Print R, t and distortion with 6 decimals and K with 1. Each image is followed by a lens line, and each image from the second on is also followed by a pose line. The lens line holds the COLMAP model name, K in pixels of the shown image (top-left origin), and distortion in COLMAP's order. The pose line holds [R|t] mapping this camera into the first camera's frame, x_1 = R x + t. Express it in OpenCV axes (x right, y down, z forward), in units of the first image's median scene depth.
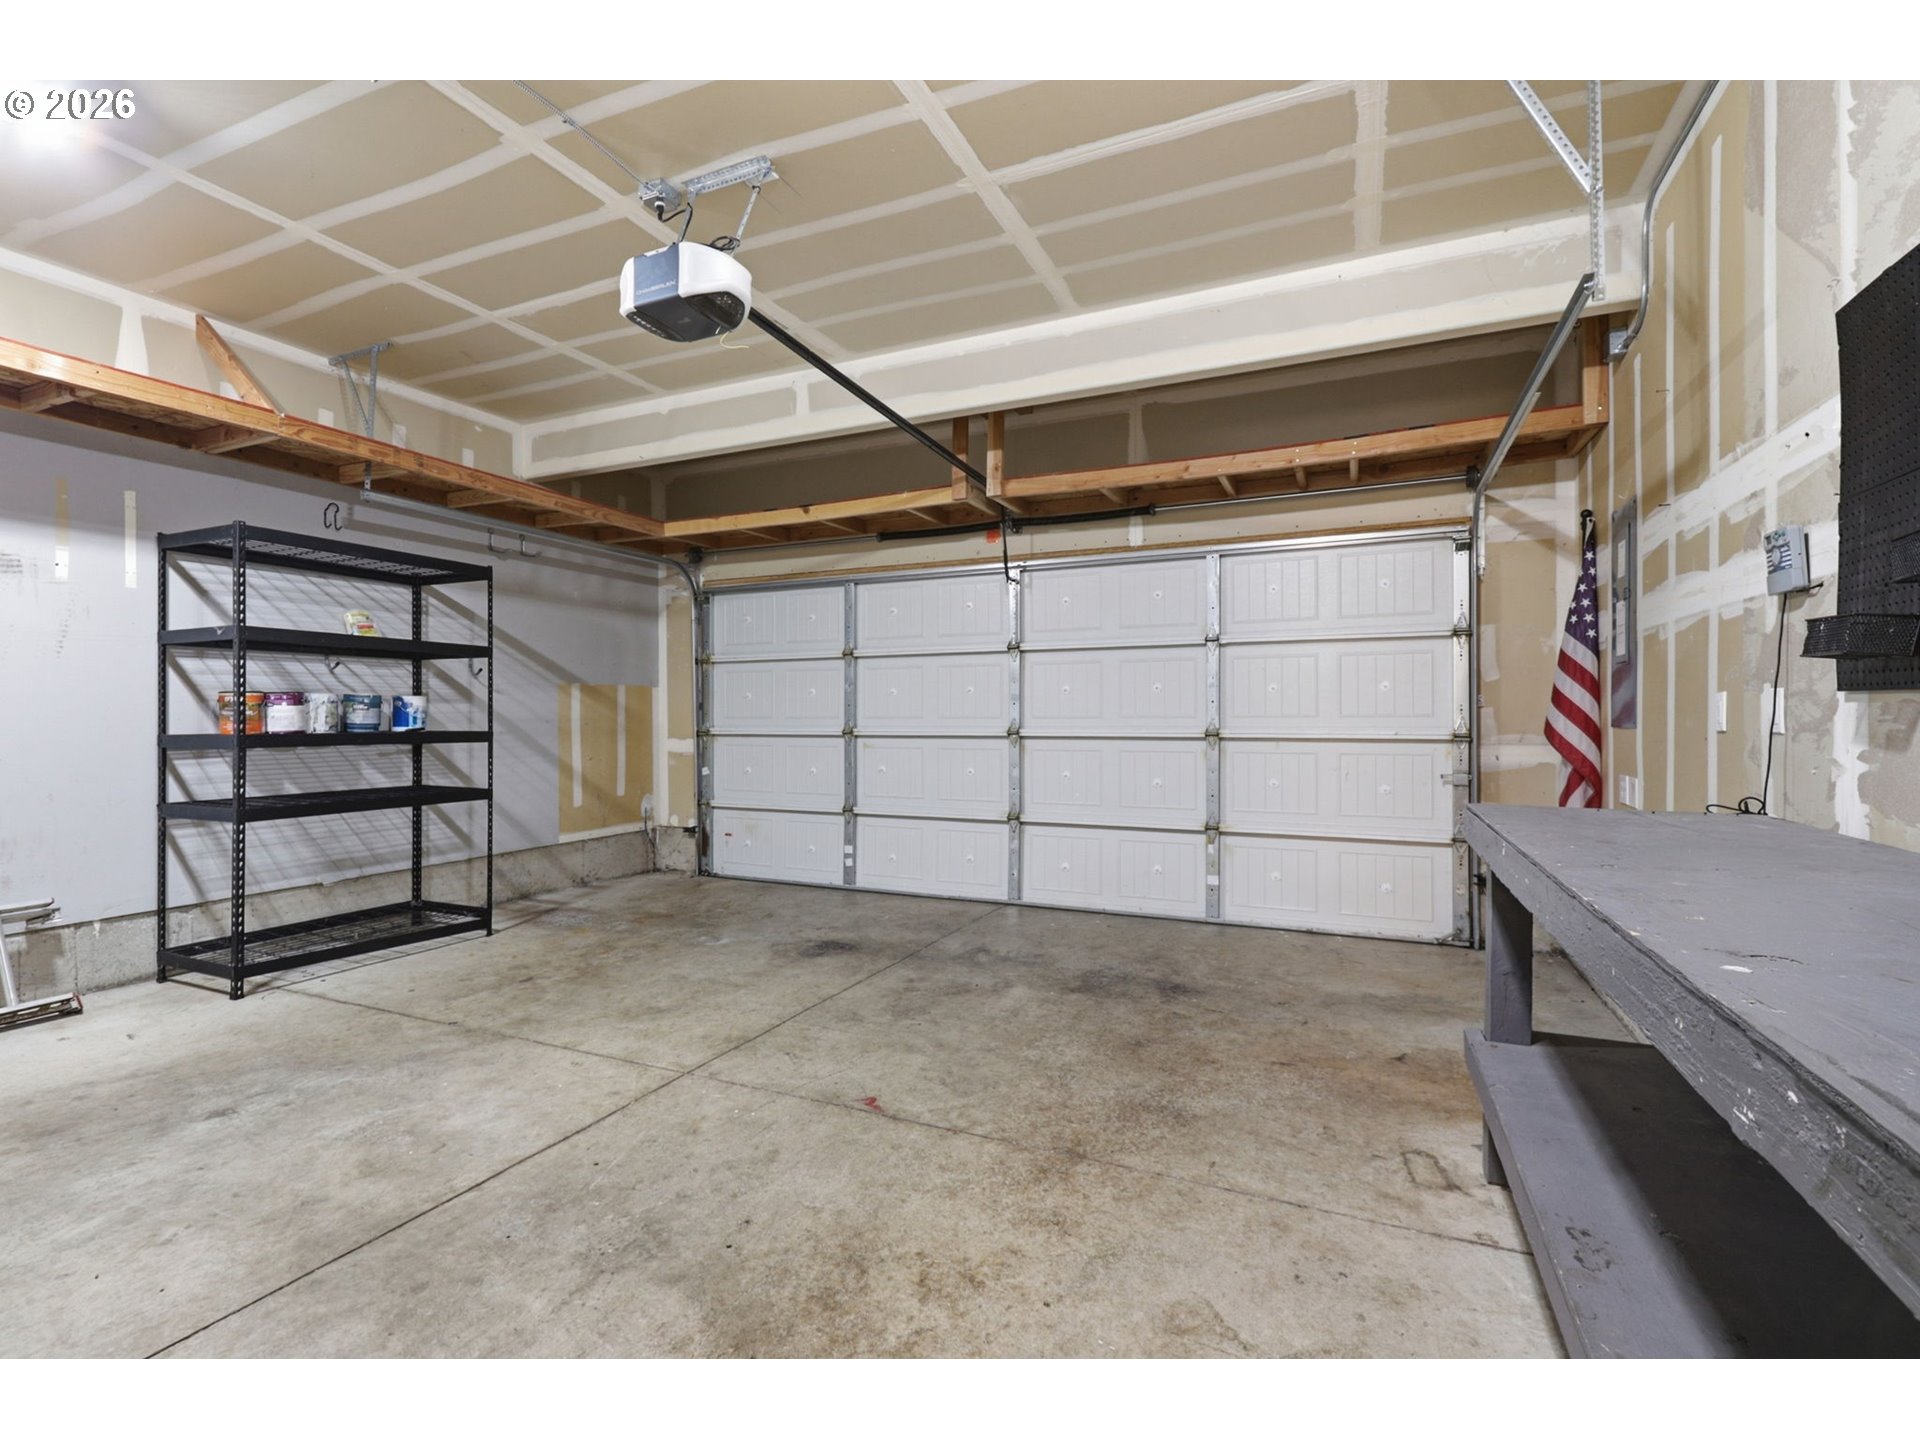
lens RADIAL K [[882.0, 0, 963.7], [0, 882.0, 718.1], [0, 0, 1]] dist [-0.000590, -0.000349]
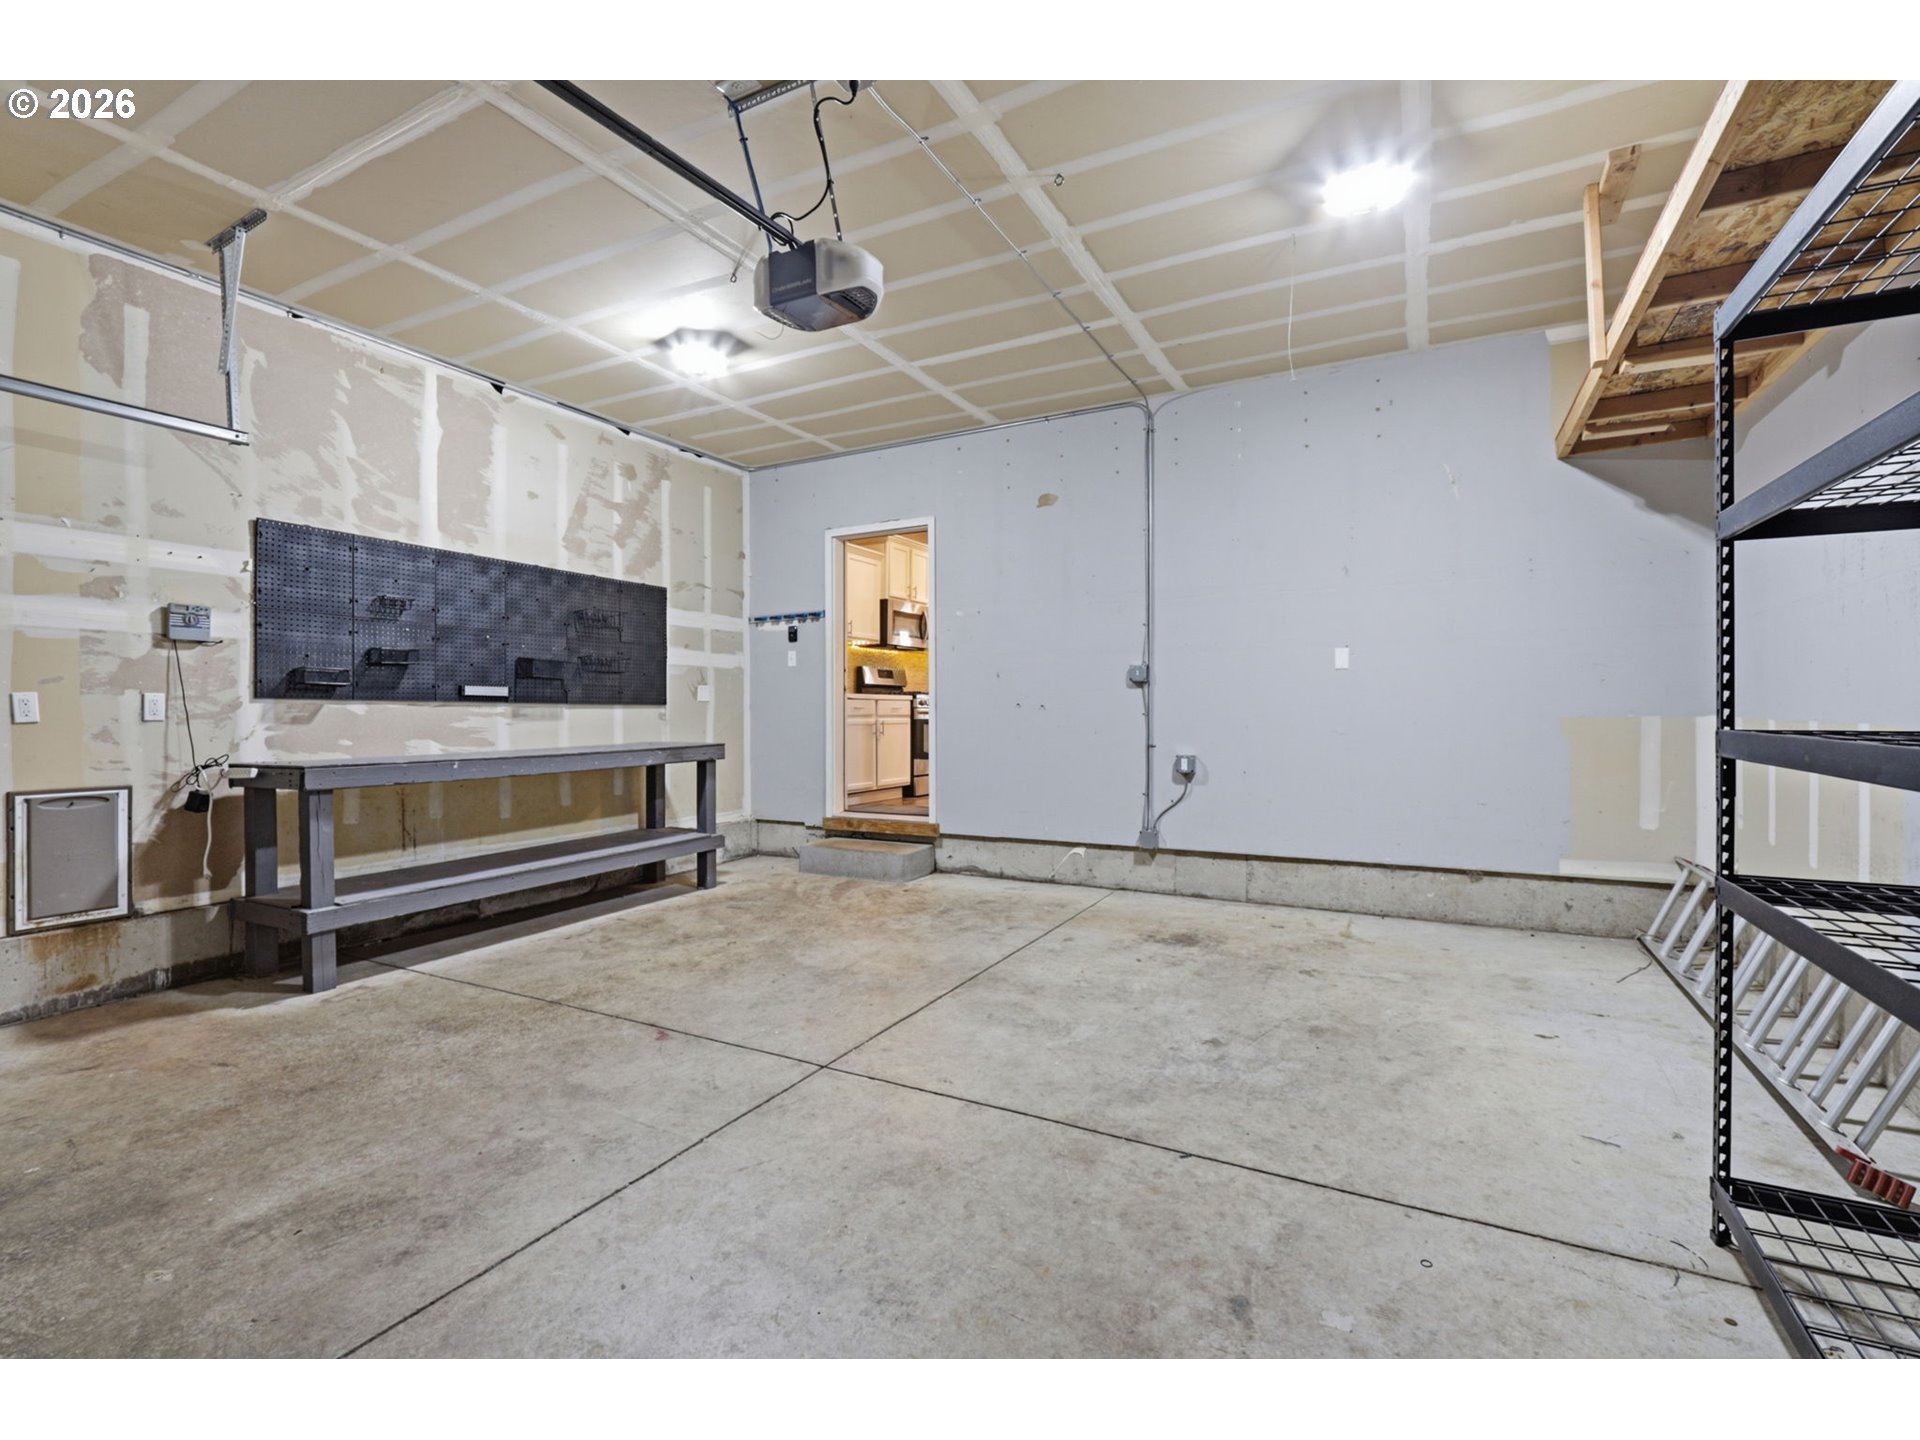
lens RADIAL K [[882.0, 0, 957.5], [0, 882.0, 714.6], [0, 0, 1]] dist [-0.000590, -0.000349]
pose [[-0.997387, 0.007655, 0.071839, -0.579177], [0.008154, 0.999945, 0.006654, 0.007084], [-0.071784, 0.007223, -0.997394, 2.123944]]
